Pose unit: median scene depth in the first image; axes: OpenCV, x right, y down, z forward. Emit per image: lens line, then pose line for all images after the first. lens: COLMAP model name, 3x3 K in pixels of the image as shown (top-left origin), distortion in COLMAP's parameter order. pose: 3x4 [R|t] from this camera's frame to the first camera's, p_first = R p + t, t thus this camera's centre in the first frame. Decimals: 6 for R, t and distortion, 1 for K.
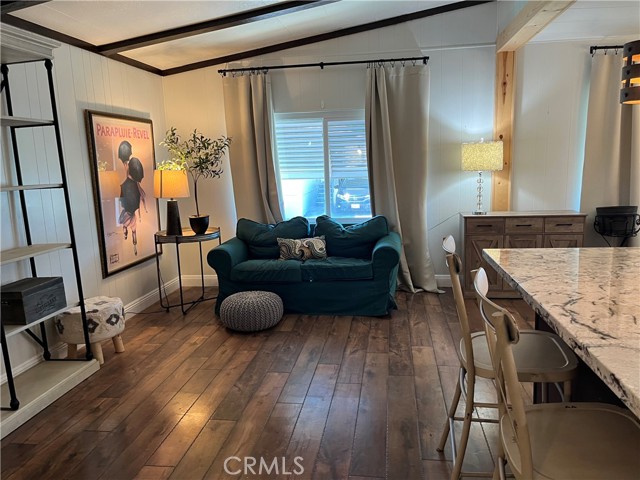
lens RADIAL K [[483.1, 0, 324.9], [0, 483.1, 244.1], [0, 0, 1]] dist [0.064386, -0.088180]
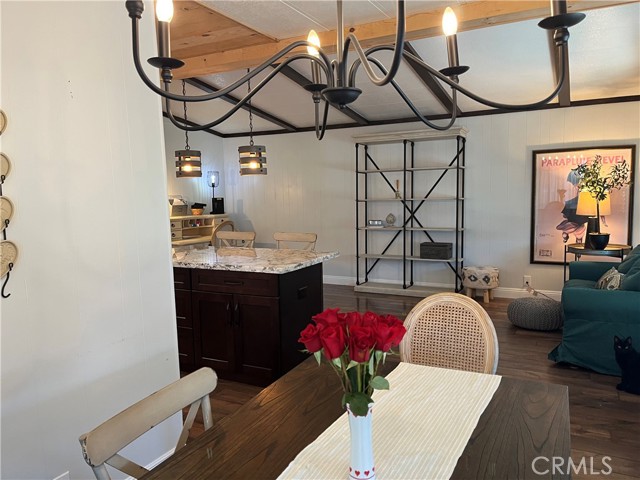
lens RADIAL K [[483.1, 0, 326.4], [0, 483.1, 243.6], [0, 0, 1]] dist [0.064386, -0.088180]
pose [[-0.337091, 0.142327, -0.930652, 1.015646], [-0.125238, 0.972943, 0.194157, -0.178814], [0.933105, 0.182001, -0.310146, 0.796433]]
